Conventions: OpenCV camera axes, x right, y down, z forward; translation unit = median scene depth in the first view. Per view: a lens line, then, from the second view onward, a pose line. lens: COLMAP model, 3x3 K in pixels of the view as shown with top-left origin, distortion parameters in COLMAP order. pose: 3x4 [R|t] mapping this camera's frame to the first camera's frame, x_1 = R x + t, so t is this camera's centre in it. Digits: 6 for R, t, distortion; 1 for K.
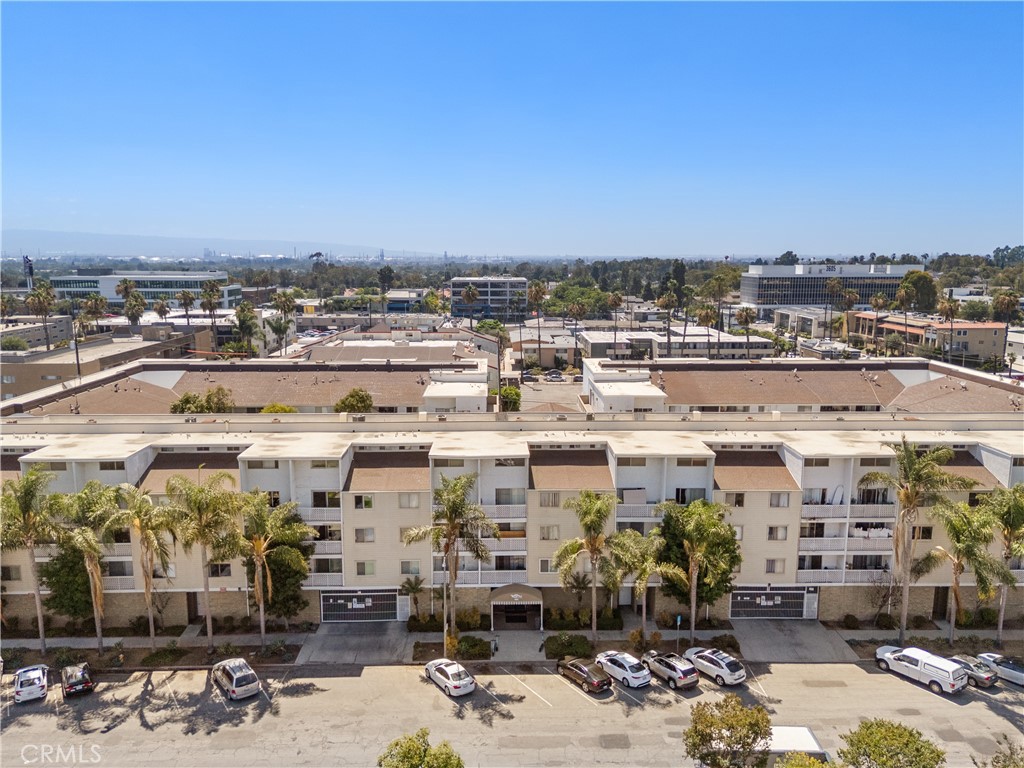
lens RADIAL K [[751.5, 0, 511.5], [0, 751.5, 382.0], [0, 0, 1]] dist [0.059532, -0.047256]
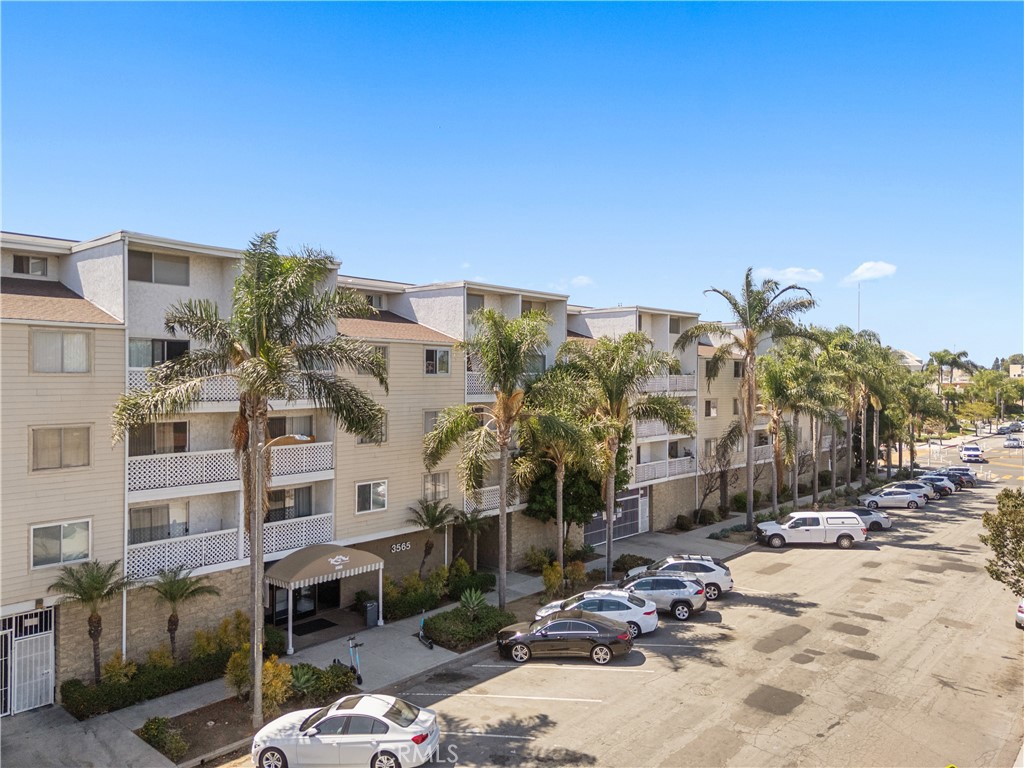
lens RADIAL K [[751.5, 0, 514.7], [0, 751.5, 380.1], [0, 0, 1]] dist [0.059532, -0.047256]
pose [[0.675088, 0.000194, 0.737737, -0.257680], [0.115787, 0.987579, -0.106215, 0.233142], [-0.728594, 0.157125, 0.666680, 0.586906]]
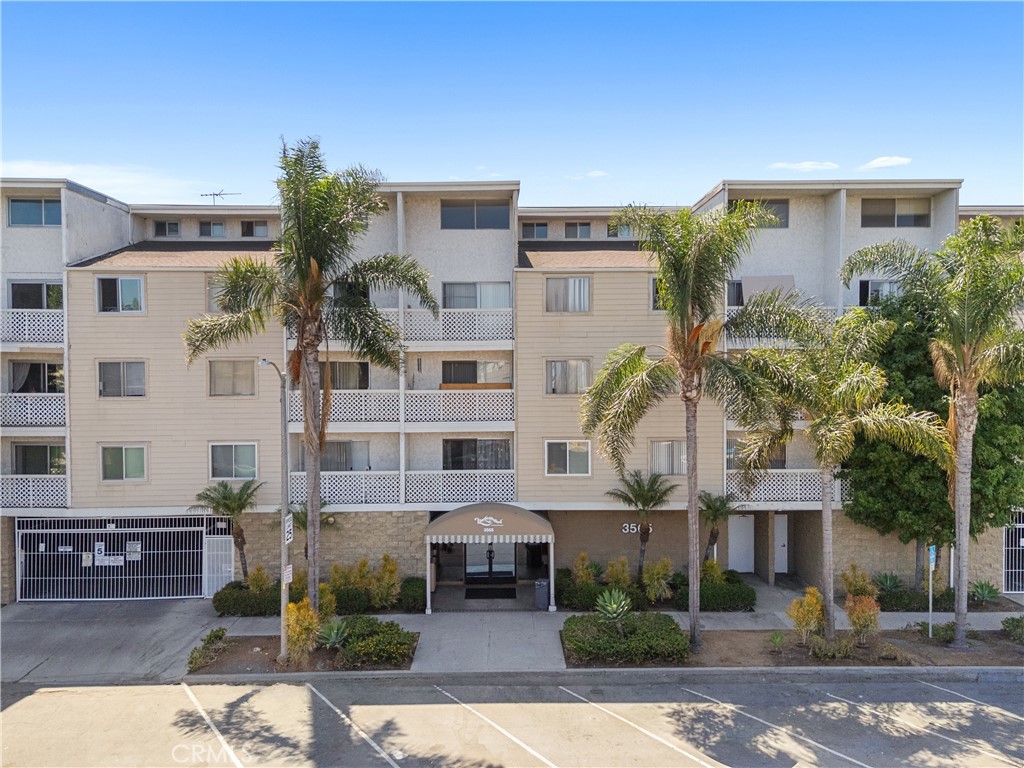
lens RADIAL K [[751.5, 0, 513.4], [0, 751.5, 380.4], [0, 0, 1]] dist [0.059532, -0.047256]
pose [[0.999992, -0.003698, -0.001349, 0.020407], [0.003471, 0.990019, -0.140889, 0.261687], [0.001856, 0.140884, 0.990024, 0.582442]]
